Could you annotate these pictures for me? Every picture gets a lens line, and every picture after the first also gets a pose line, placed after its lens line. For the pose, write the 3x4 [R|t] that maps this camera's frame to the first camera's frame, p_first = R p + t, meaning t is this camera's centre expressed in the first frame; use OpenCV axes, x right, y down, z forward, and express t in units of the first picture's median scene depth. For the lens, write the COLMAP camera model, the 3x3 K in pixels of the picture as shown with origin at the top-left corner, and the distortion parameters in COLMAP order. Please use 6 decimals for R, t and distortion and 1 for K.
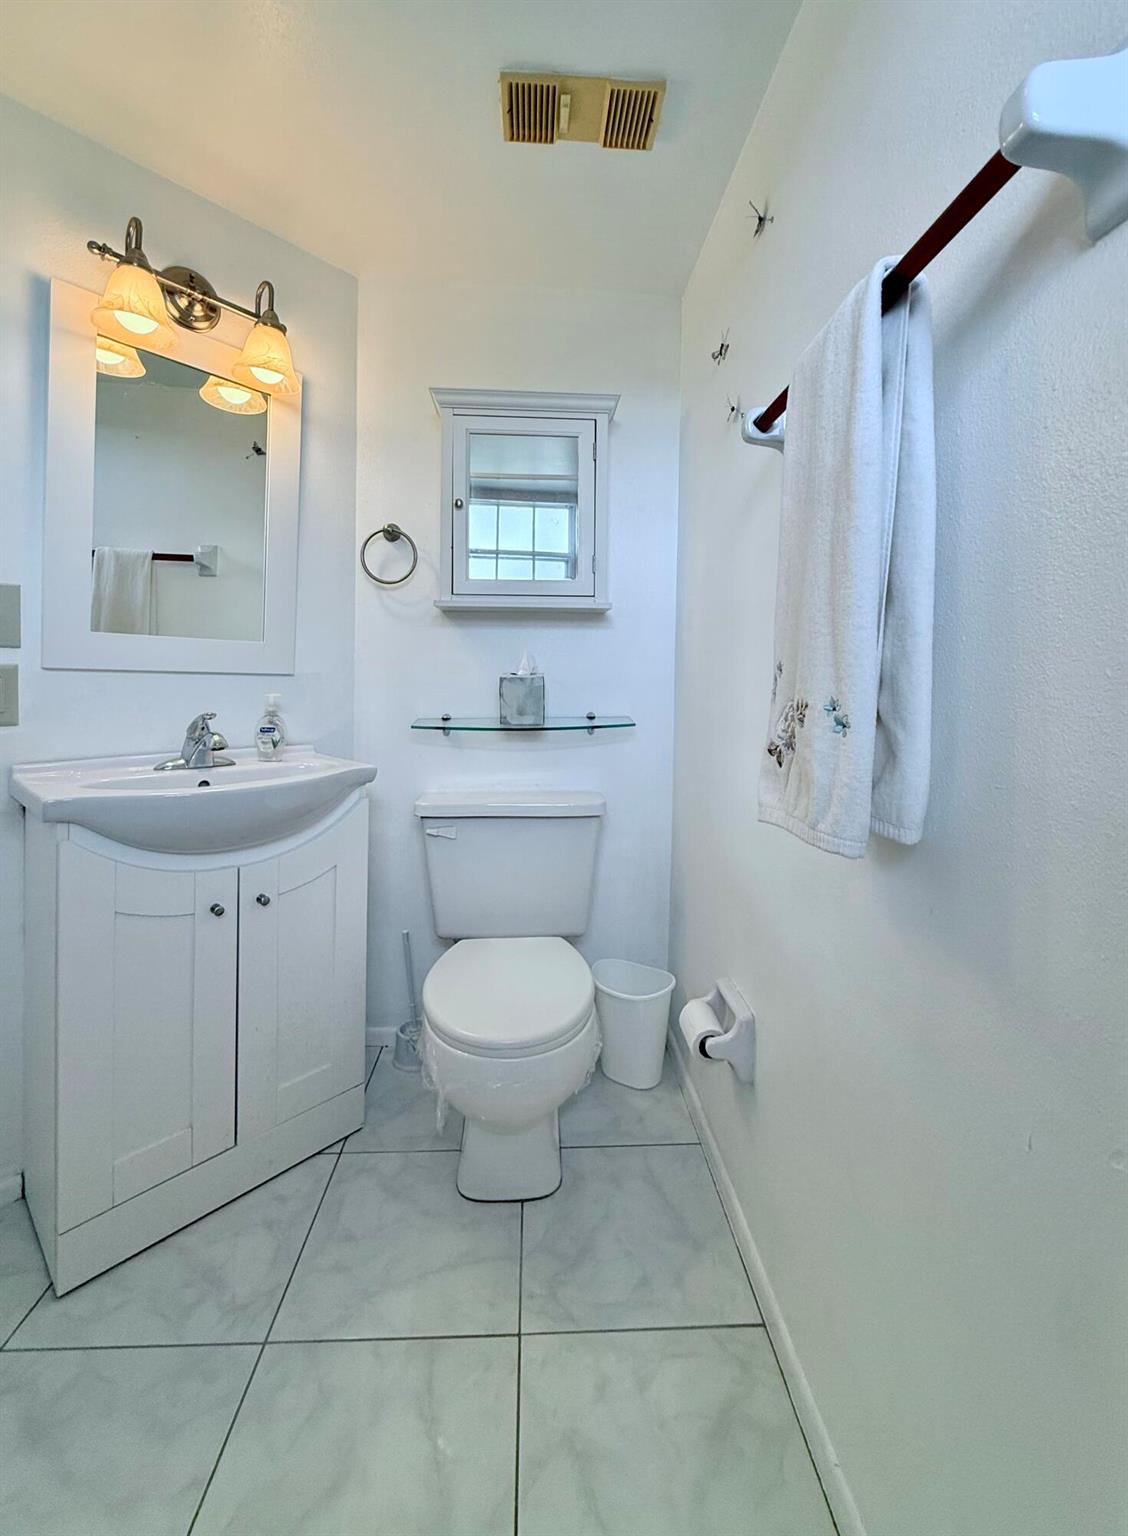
lens RADIAL K [[647.0, 0, 564.0], [0, 647.0, 670.9], [0, 0, 1]] dist [-0.007975, -0.000038]
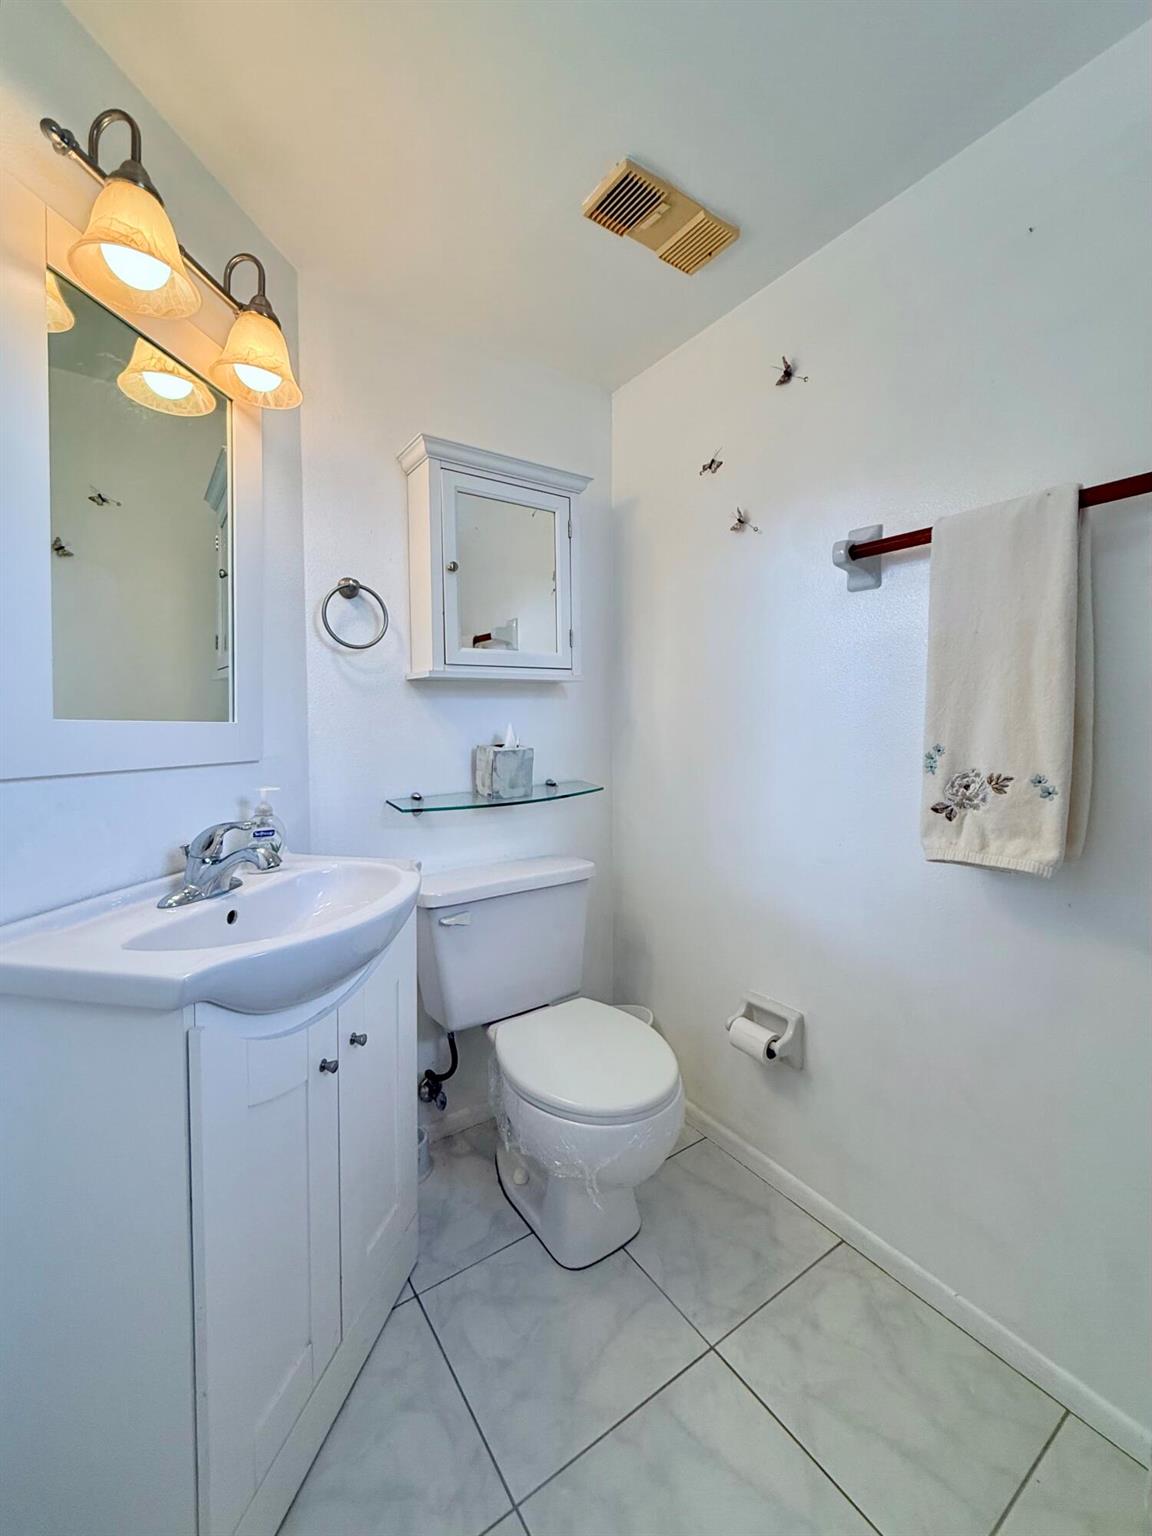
lens RADIAL K [[630.8, 0, 577.0], [0, 630.8, 733.8], [0, 0, 1]] dist [-0.002077, -0.000589]
pose [[0.849263, -0.033825, 0.526885, -0.579612], [0.018277, 0.999231, 0.034688, -0.055407], [-0.527653, -0.019830, 0.849228, 0.152271]]
